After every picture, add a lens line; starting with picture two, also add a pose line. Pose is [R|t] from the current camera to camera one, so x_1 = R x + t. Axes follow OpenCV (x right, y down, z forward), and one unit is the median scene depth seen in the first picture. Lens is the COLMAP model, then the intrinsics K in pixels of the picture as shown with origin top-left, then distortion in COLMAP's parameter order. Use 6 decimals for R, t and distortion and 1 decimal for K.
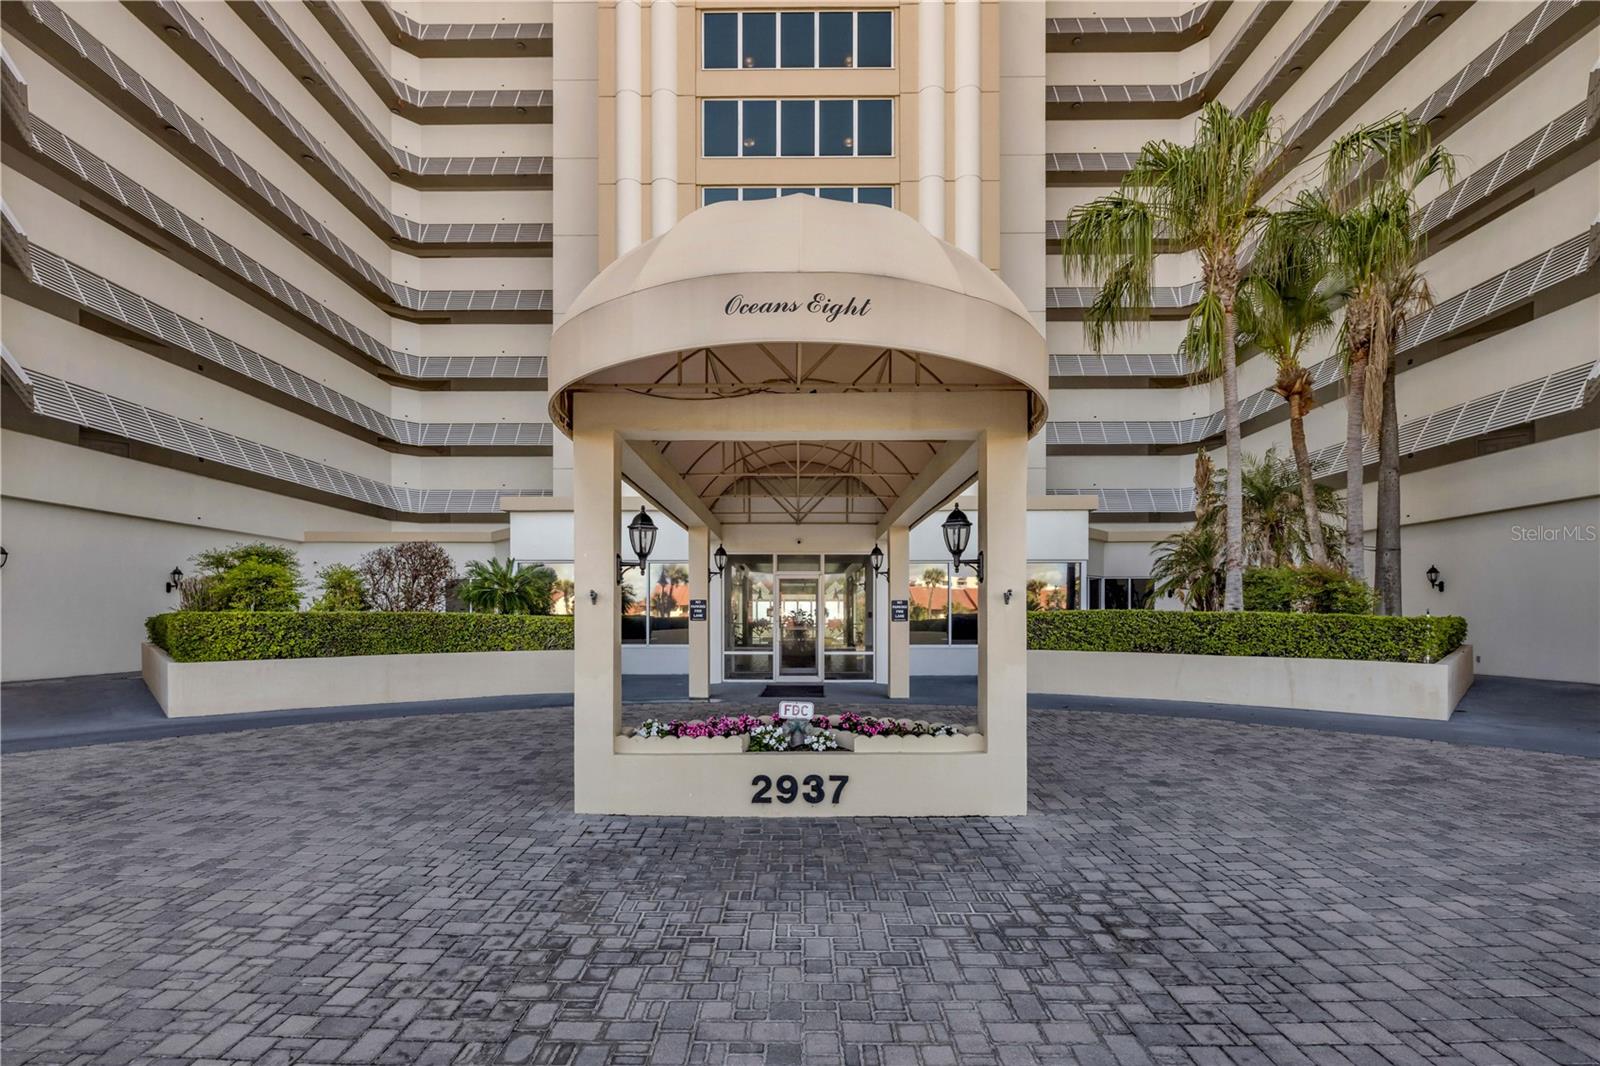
lens RADIAL K [[686.4, 0, 799.9], [0, 686.4, 504.9], [0, 0, 1]] dist [-0.001269, -0.000058]
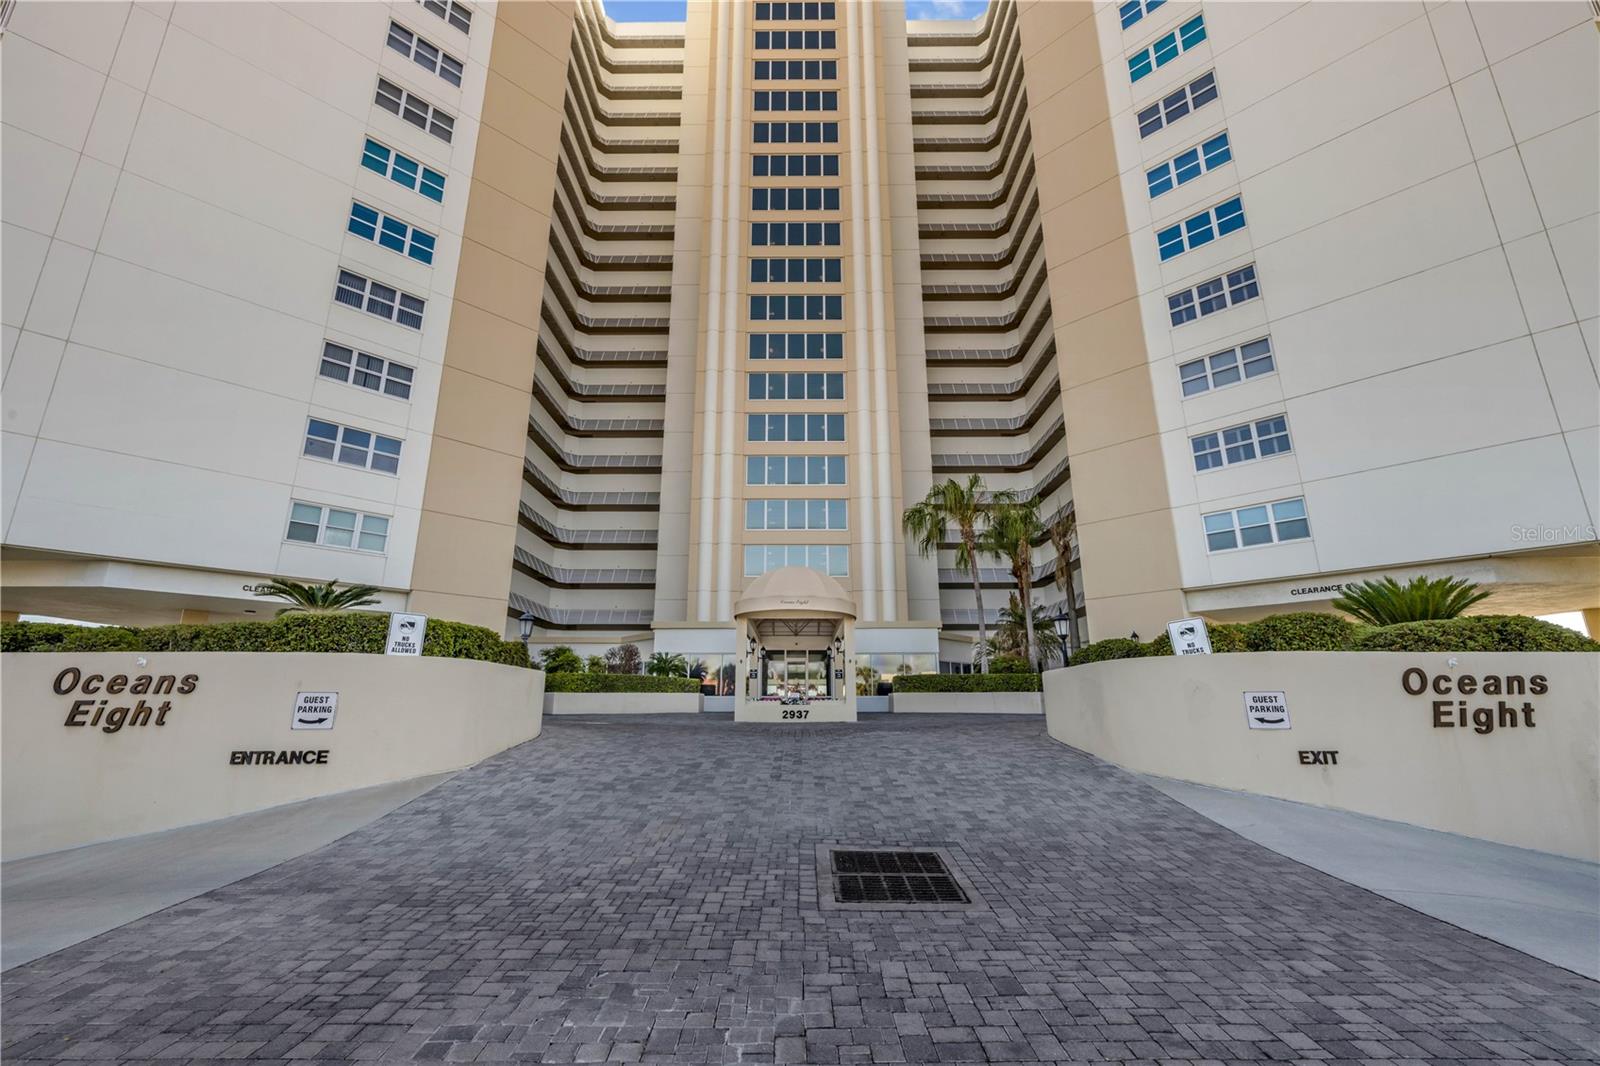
lens RADIAL K [[686.4, 0, 799.9], [0, 686.4, 504.9], [0, 0, 1]] dist [-0.001269, -0.000058]
pose [[1.000000, 0.000477, 0.000655, 0.009514], [-0.000384, 0.990680, -0.136212, -0.092571], [-0.000714, 0.136211, 0.990680, -1.290562]]
